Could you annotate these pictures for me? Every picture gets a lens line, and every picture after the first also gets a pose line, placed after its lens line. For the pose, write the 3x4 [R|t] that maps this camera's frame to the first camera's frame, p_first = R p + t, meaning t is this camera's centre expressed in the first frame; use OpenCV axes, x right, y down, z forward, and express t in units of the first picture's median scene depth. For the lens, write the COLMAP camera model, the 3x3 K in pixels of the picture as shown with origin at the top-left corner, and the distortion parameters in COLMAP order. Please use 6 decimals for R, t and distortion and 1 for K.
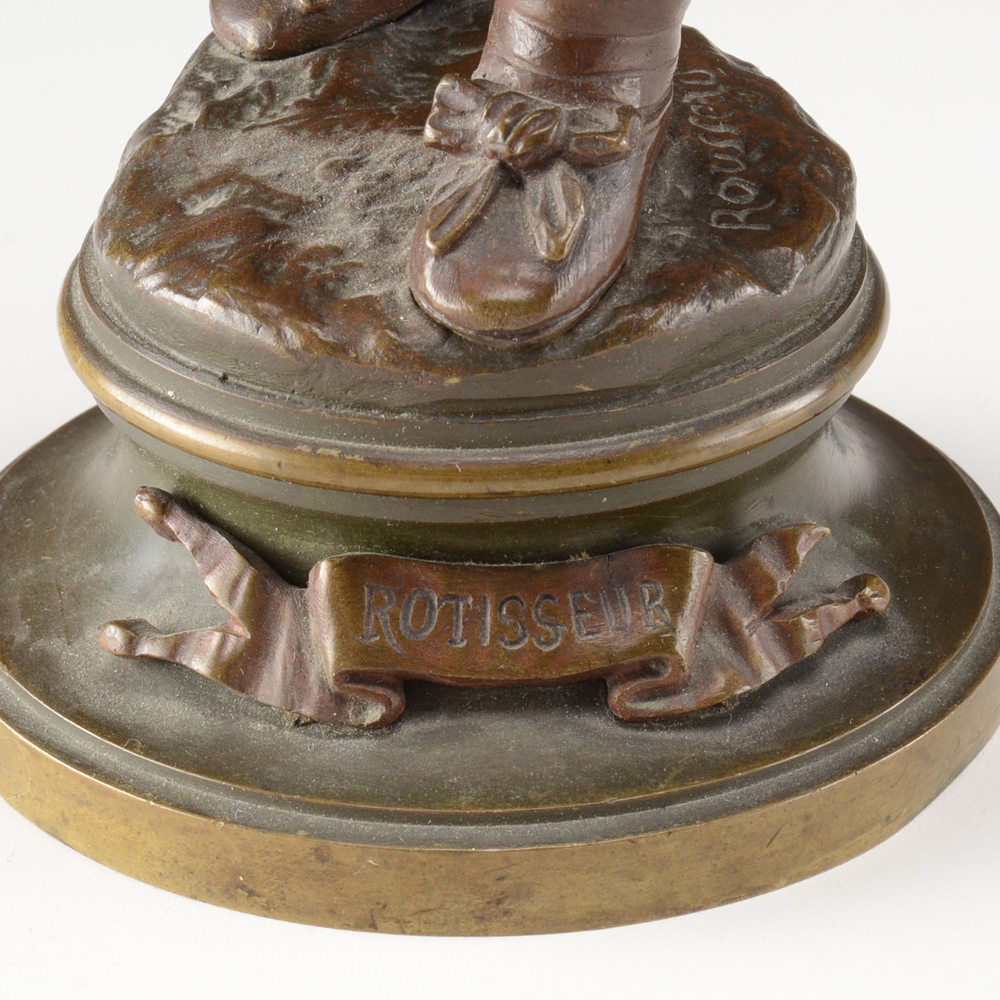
lens RADIAL K [[3634.6, 0, 500.0], [0, 3634.6, 500.0], [0, 0, 1]] dist [-0.021332, 0.276551]
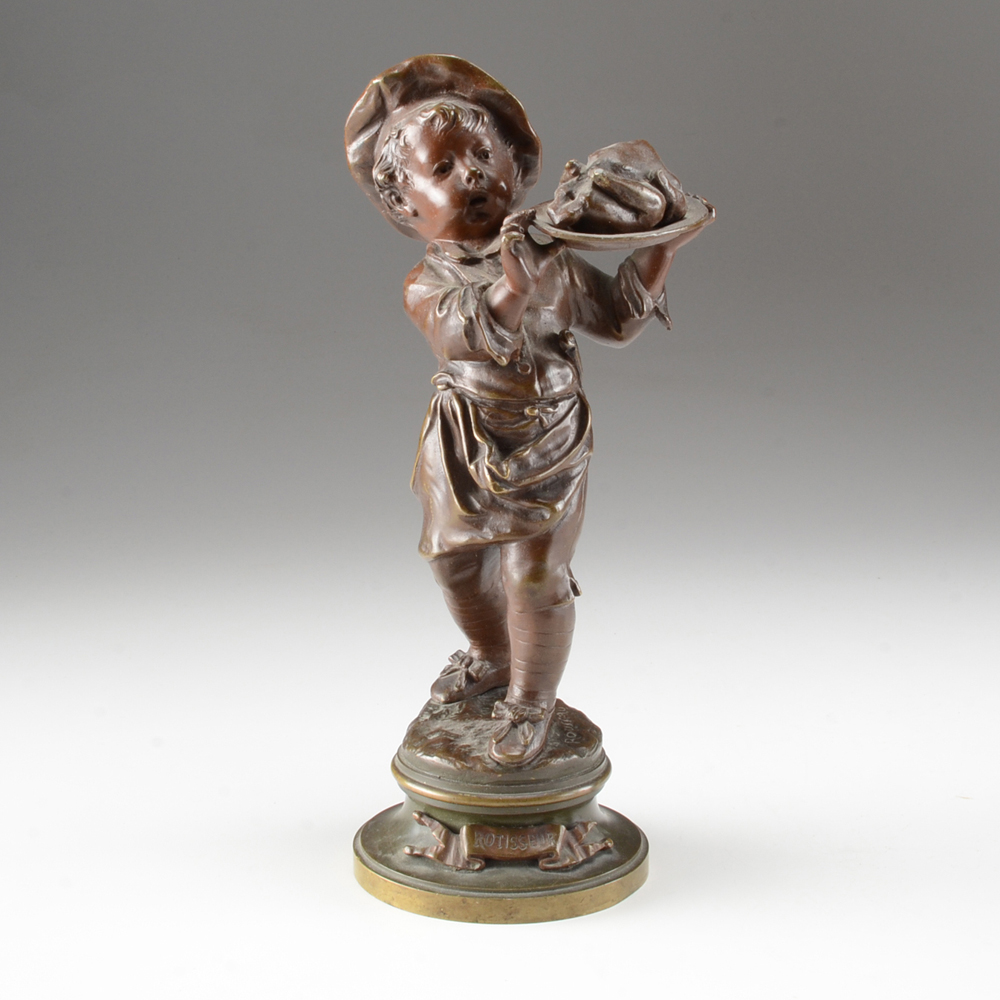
lens RADIAL K [[2273.9, 0, 500.0], [0, 2273.9, 500.0], [0, 0, 1]] dist [-0.051983, -0.109140]
pose [[0.999229, 0.013306, 0.036934, -0.103796], [-0.001026, 0.949335, -0.314263, 0.441838], [-0.039244, 0.313983, 0.948617, -1.377507]]
